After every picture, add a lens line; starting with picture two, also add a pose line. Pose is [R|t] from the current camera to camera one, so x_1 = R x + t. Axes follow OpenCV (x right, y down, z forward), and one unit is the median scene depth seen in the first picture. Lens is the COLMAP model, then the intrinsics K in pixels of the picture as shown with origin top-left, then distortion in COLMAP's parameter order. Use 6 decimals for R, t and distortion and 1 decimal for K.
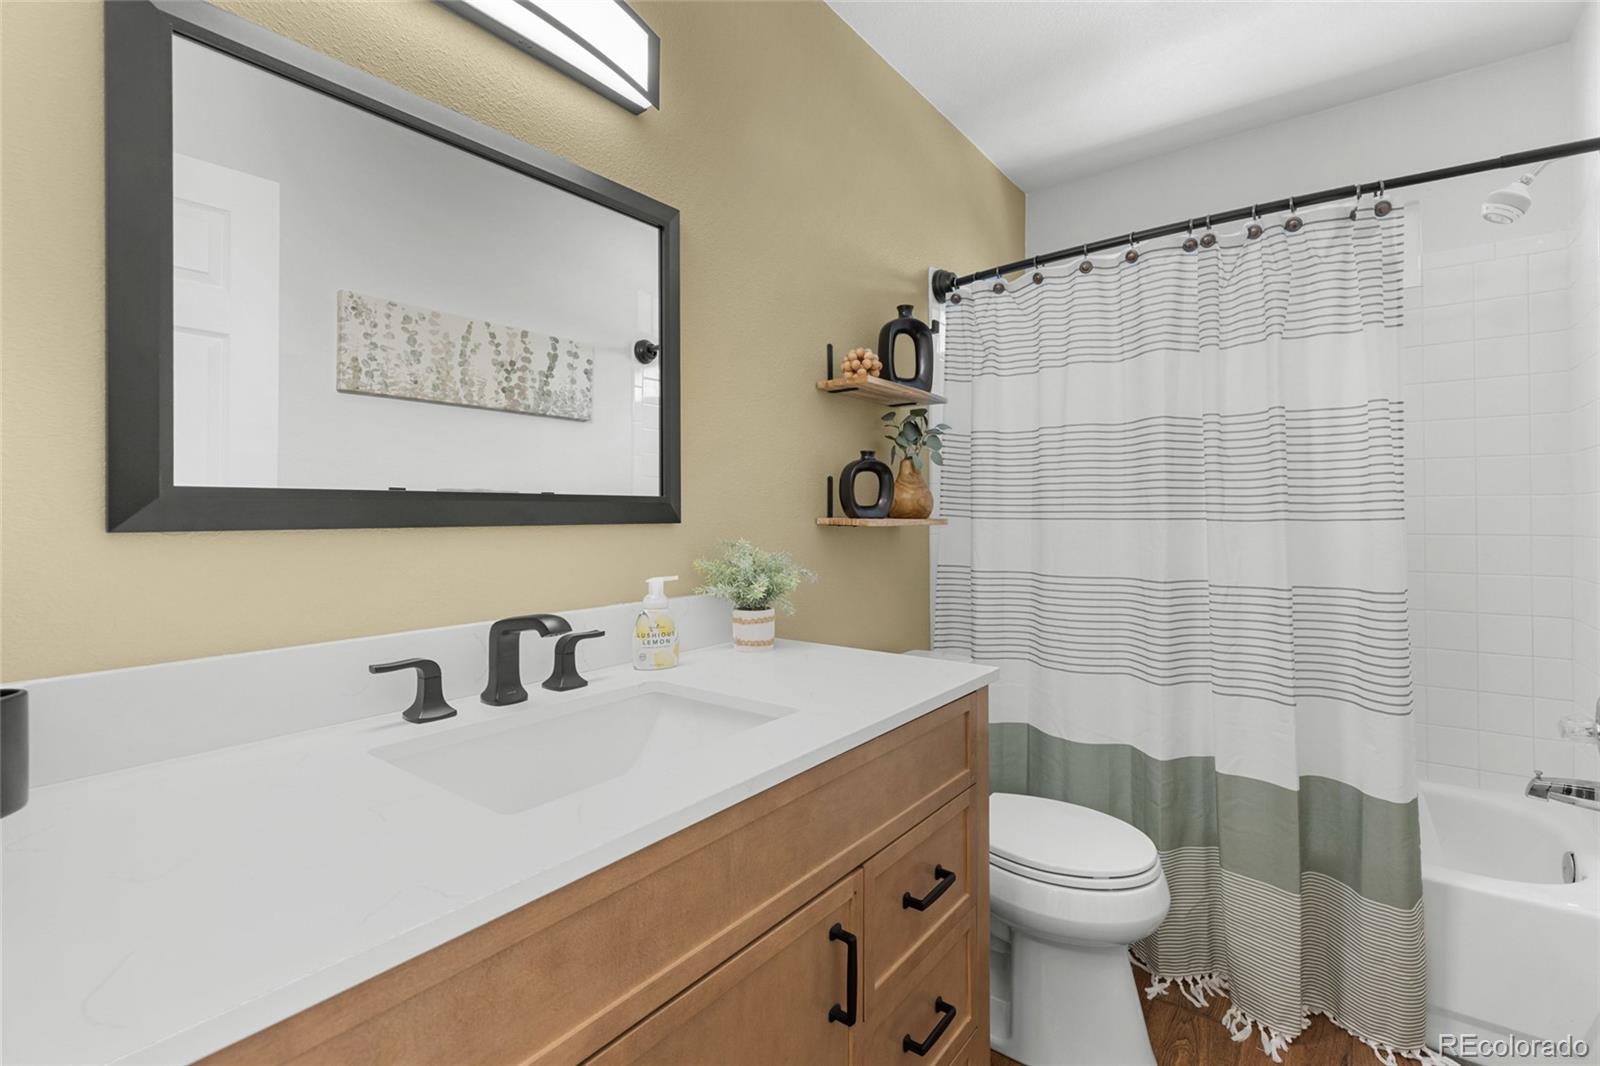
lens RADIAL K [[724.3, 0, 805.7], [0, 724.3, 525.2], [0, 0, 1]] dist [0.004730, -0.000320]
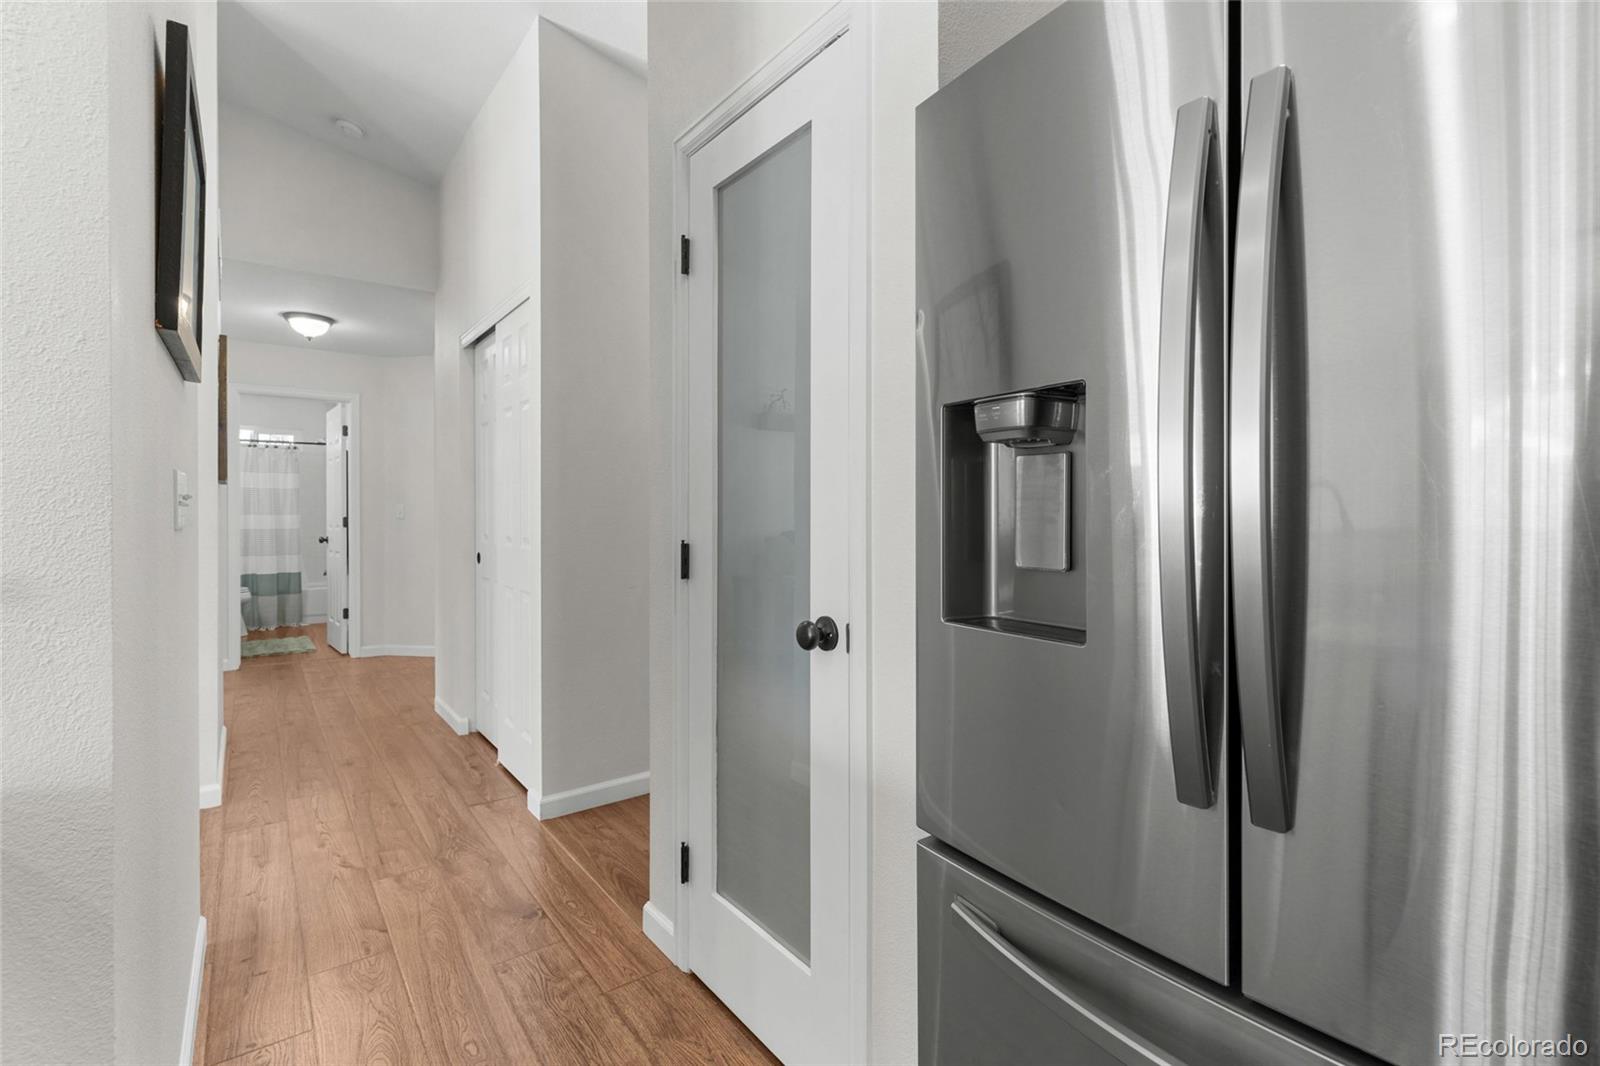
lens RADIAL K [[719.2, 0, 800.5], [0, 719.2, 522.7], [0, 0, 1]] dist [0.003343, -0.000147]
pose [[0.289190, 0.004107, 0.957263, -2.763602], [-0.009448, 0.999954, -0.001436, 0.016418], [-0.957225, -0.008629, 0.289216, -3.535583]]
